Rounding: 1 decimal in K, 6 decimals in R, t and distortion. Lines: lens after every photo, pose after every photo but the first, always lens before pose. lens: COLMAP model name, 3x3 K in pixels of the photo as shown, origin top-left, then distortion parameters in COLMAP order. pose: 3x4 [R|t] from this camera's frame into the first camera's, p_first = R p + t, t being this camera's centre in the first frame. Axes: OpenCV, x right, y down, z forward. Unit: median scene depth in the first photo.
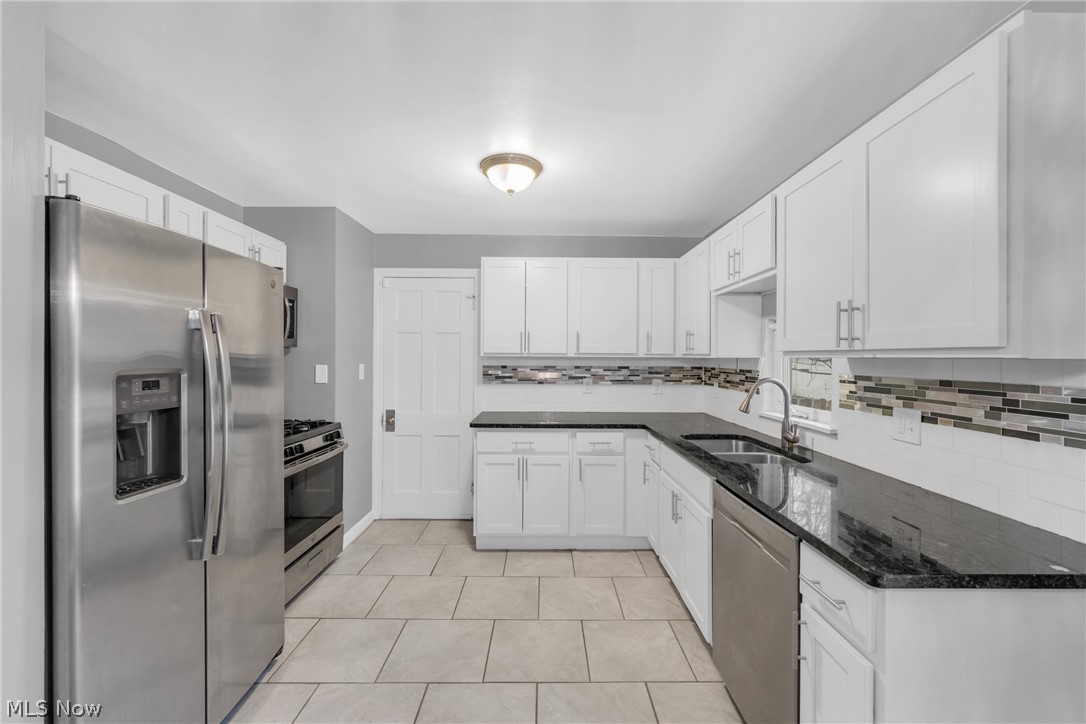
lens RADIAL K [[444.5, 0, 545.0], [0, 444.5, 357.8], [0, 0, 1]] dist [0.000360, -0.001454]
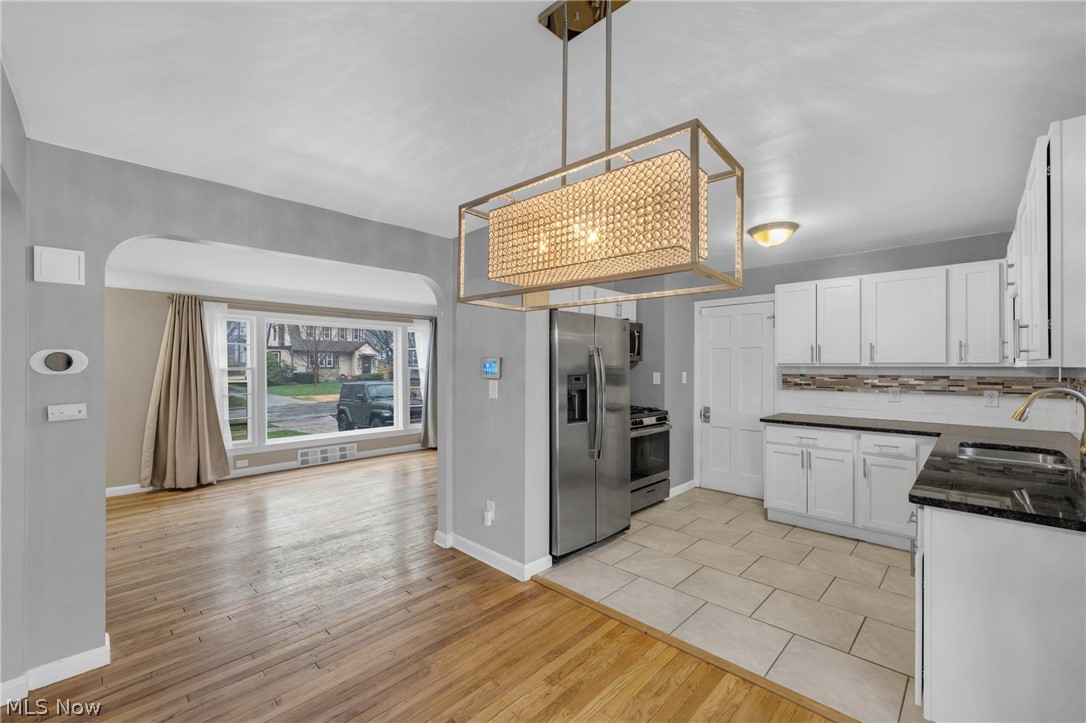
lens RADIAL K [[444.5, 0, 542.6], [0, 444.5, 365.0], [0, 0, 1]] dist [0.000360, -0.001454]
pose [[0.716333, -0.005963, -0.697733, 0.367113], [0.002132, 0.999978, -0.006358, -0.000918], [0.697756, 0.003067, 0.716329, -0.476617]]
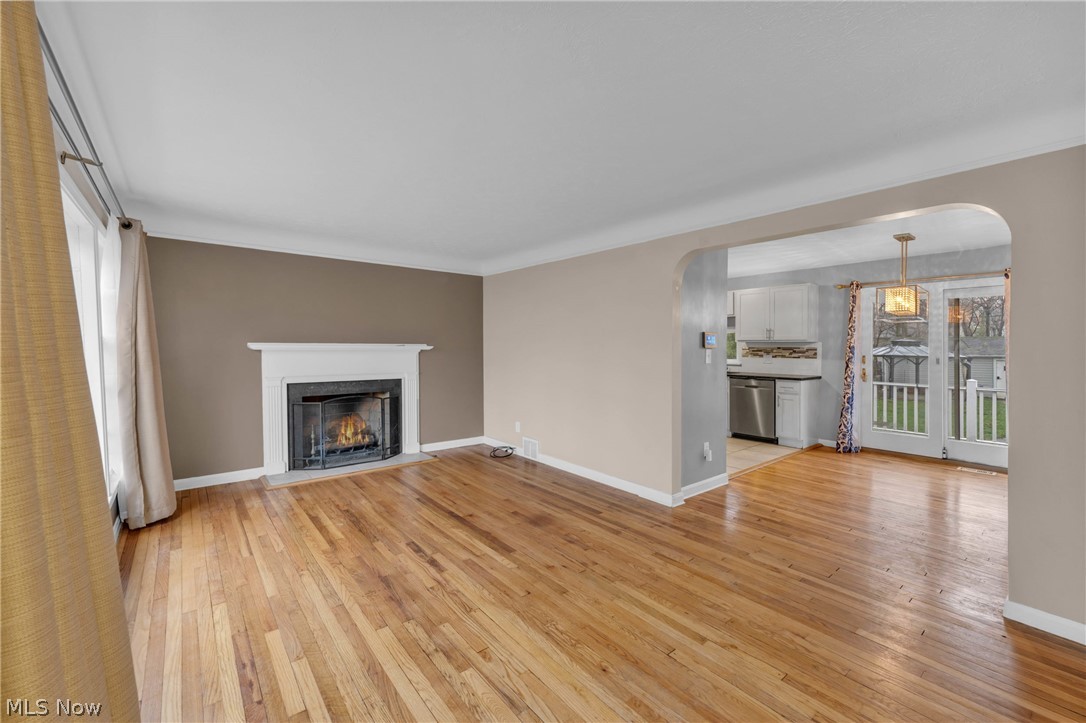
lens RADIAL K [[444.5, 0, 530.4], [0, 444.5, 346.8], [0, 0, 1]] dist [0.000360, -0.001454]
pose [[0.788478, -0.000813, 0.615062, -2.285893], [0.000026, 0.999999, 0.001288, 0.024723], [-0.615063, -0.000999, 0.788477, -0.575108]]
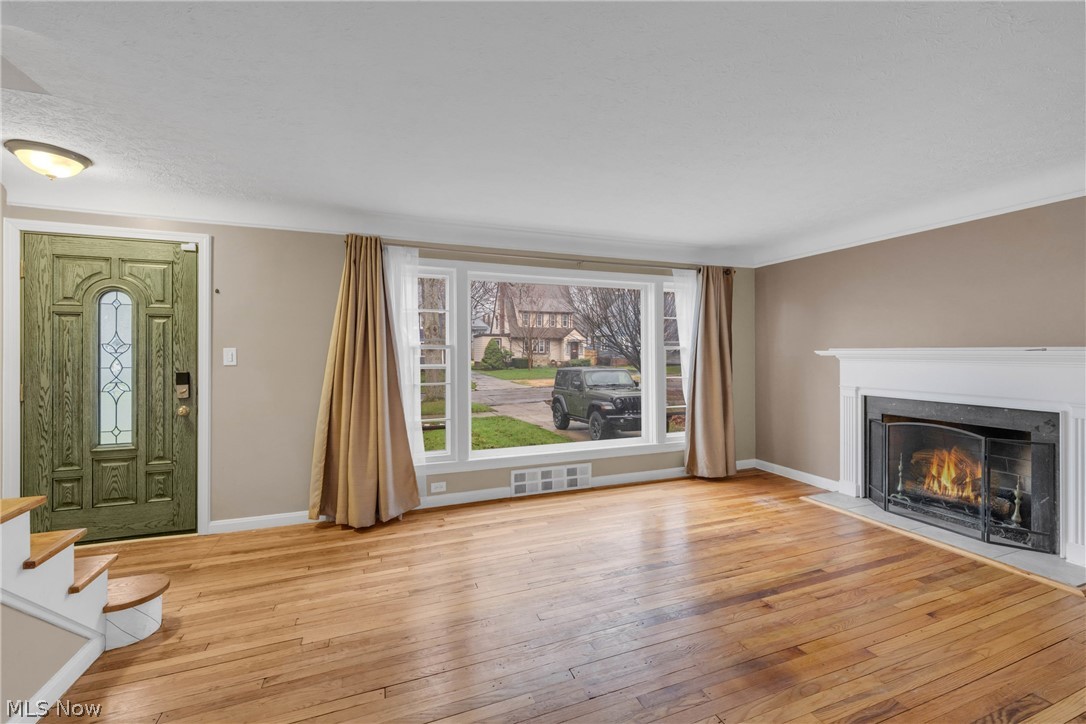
lens RADIAL K [[444.5, 0, 547.5], [0, 444.5, 348.5], [0, 0, 1]] dist [0.000360, -0.001454]
pose [[0.358502, -0.013011, -0.933438, -0.797604], [0.001523, 0.999910, -0.013353, 0.030234], [0.933528, 0.003366, 0.358490, -0.102503]]
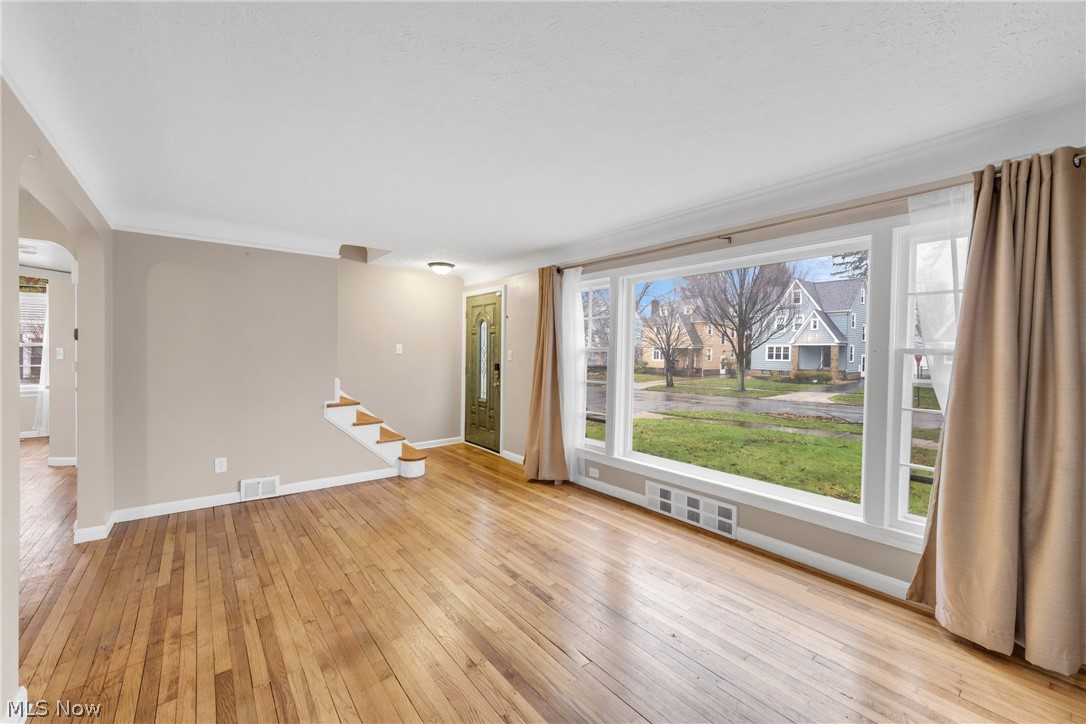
lens RADIAL K [[444.5, 0, 545.2], [0, 444.5, 356.1], [0, 0, 1]] dist [0.000360, -0.001454]
pose [[-0.784717, -0.004339, -0.619839, -1.145027], [-0.012924, 0.999873, 0.009362, 0.014805], [0.619720, 0.015358, -0.784673, 1.404364]]
